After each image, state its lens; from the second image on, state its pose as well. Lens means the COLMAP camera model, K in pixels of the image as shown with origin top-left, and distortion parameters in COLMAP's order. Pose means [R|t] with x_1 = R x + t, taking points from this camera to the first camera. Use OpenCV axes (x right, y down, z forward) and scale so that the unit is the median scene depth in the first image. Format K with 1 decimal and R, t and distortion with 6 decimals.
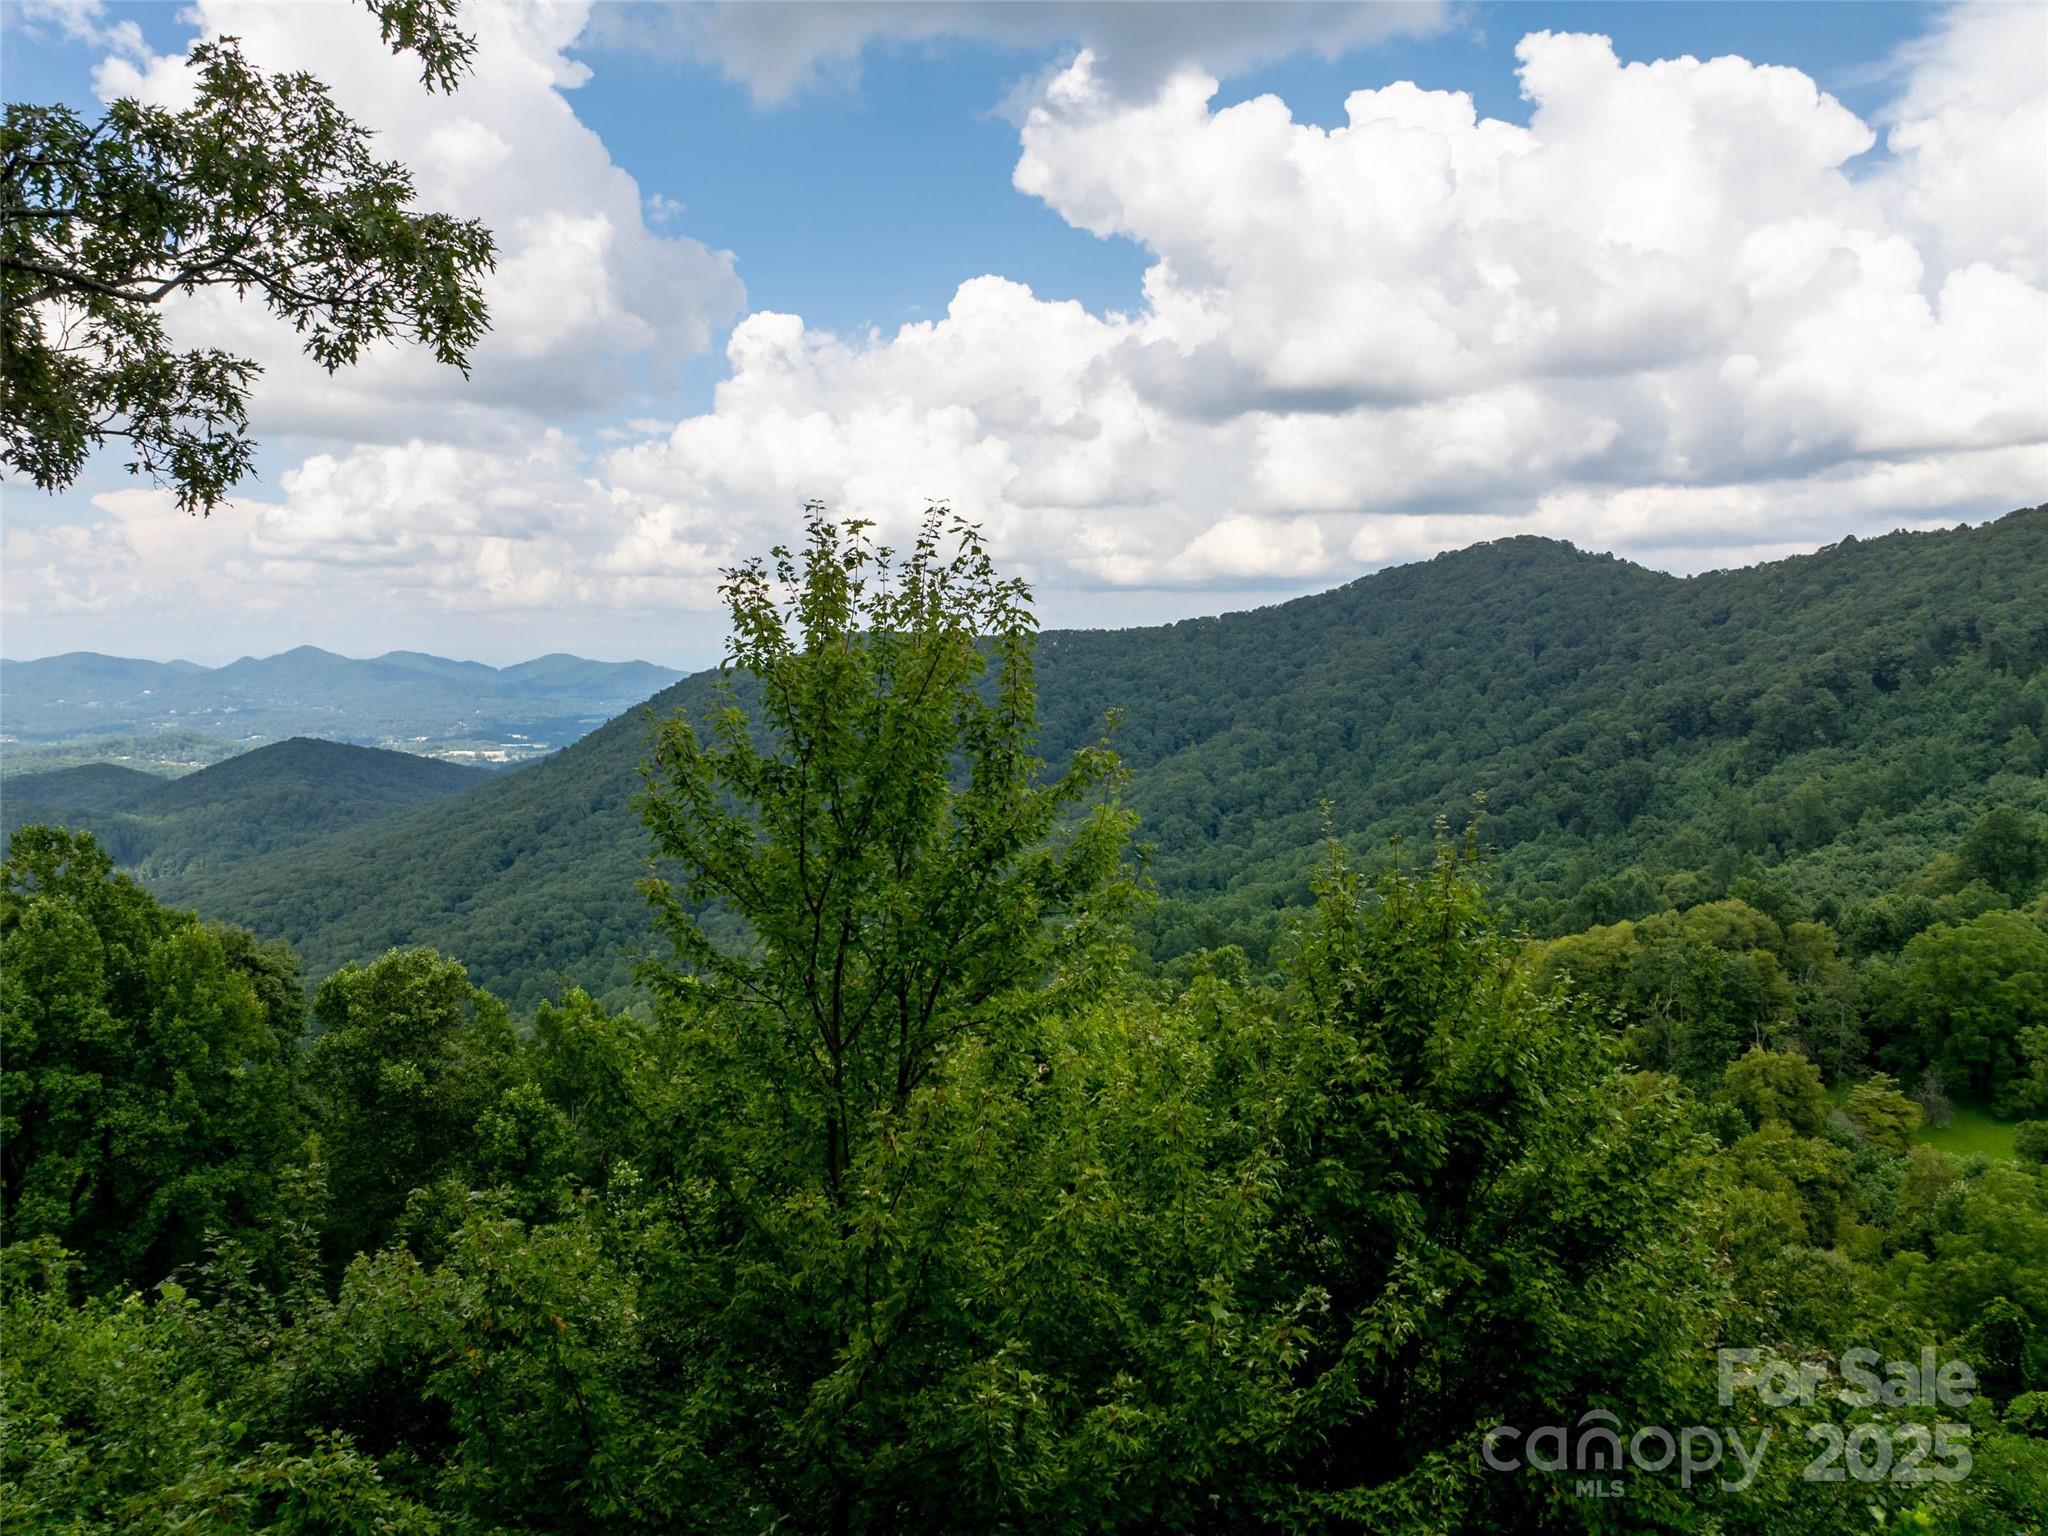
lens RADIAL K [[1435.8, 0, 1035.3], [0, 1435.8, 760.4], [0, 0, 1]] dist [-0.047406, 0.015423]
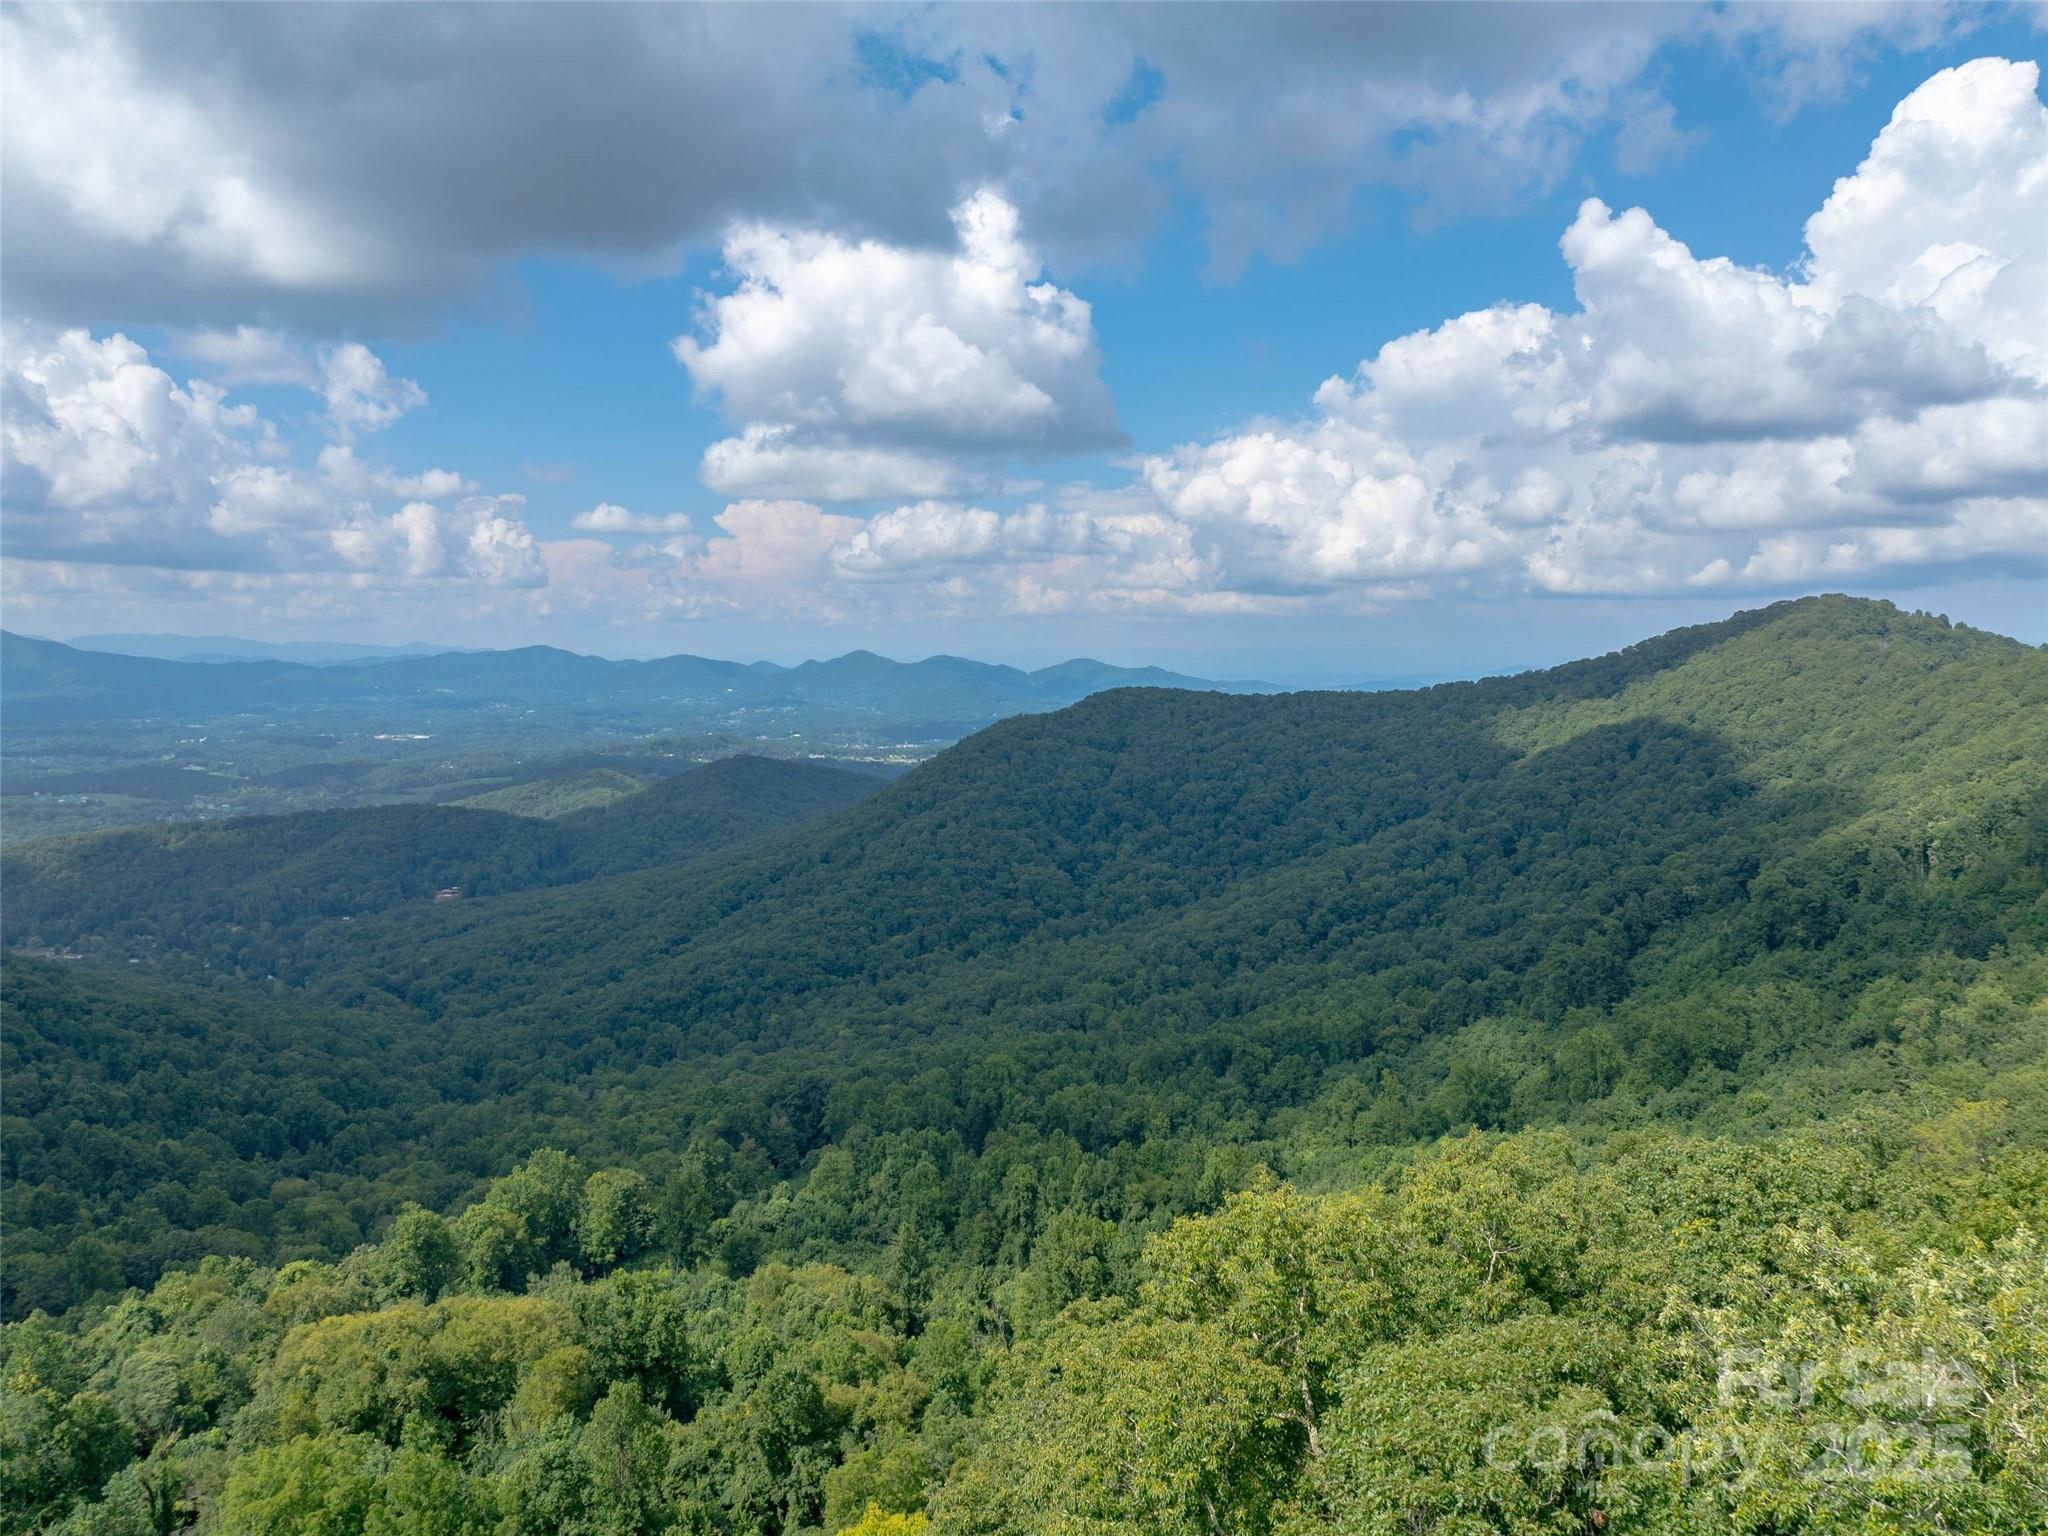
lens RADIAL K [[1435.8, 0, 1043.5], [0, 1435.8, 820.9], [0, 0, 1]] dist [-0.047406, 0.015423]
pose [[0.931691, 0.047919, -0.360078, 2.030902], [-0.032771, 0.998307, 0.048060, -0.469633], [0.361771, -0.032977, 0.931684, 0.576831]]
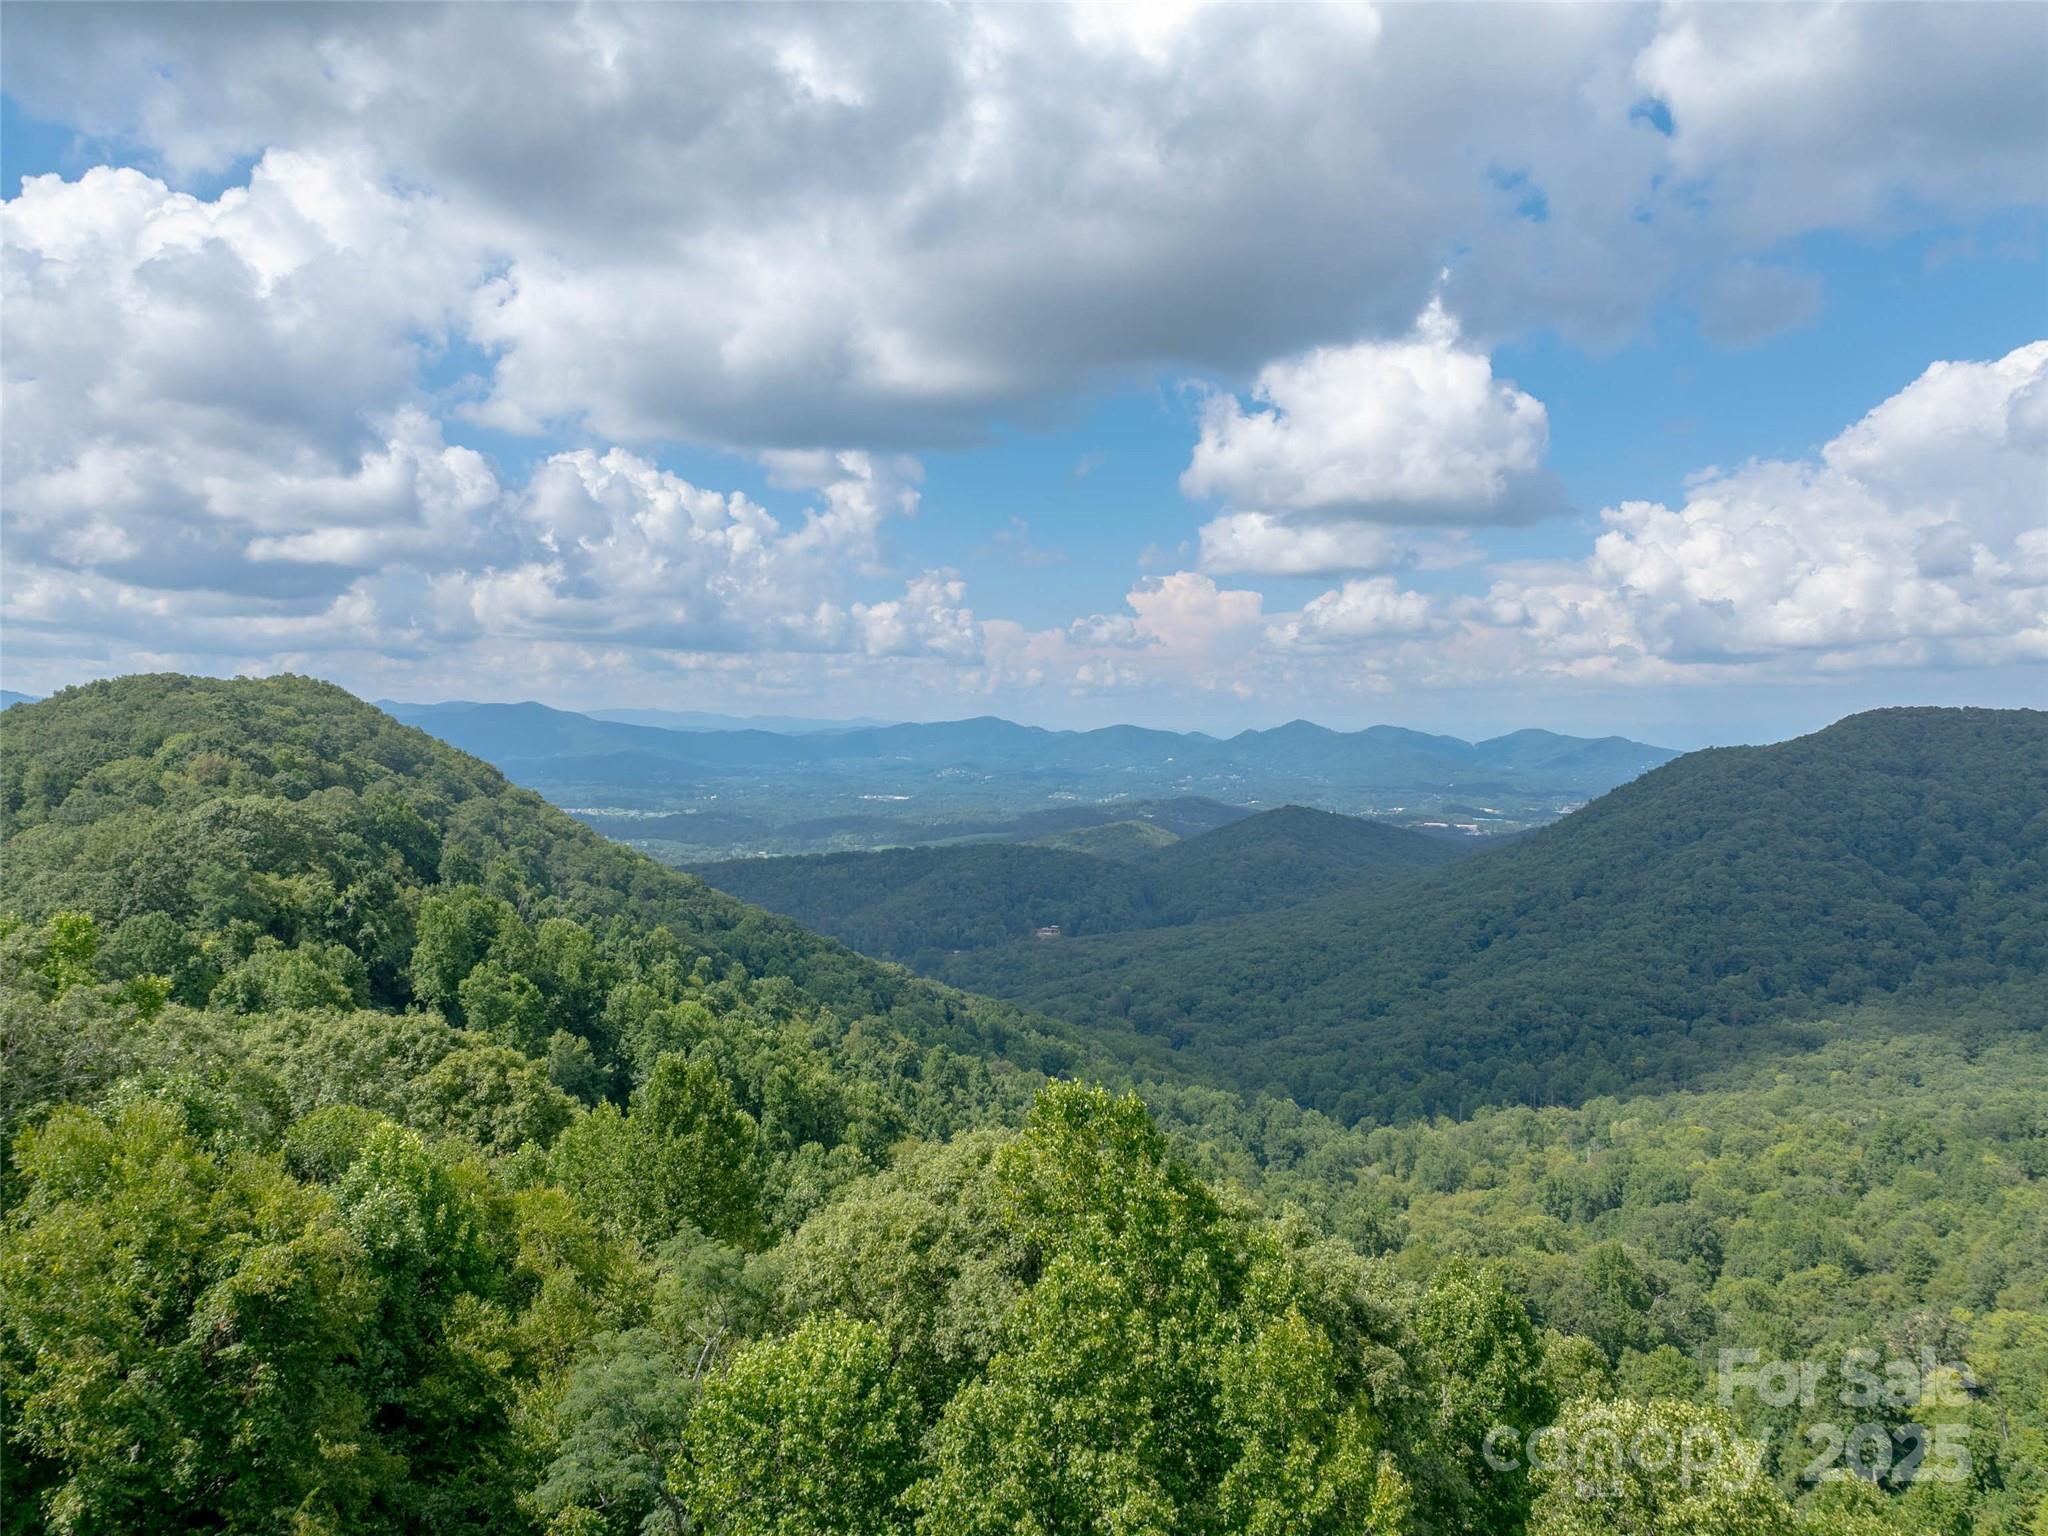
lens RADIAL K [[1435.8, 0, 1036.0], [0, 1435.8, 771.2], [0, 0, 1]] dist [-0.047406, 0.015423]
pose [[0.793410, 0.021196, -0.608318, -0.160391], [-0.048389, 0.998427, -0.028323, -0.033840], [0.606761, 0.051908, 0.793188, 0.218916]]
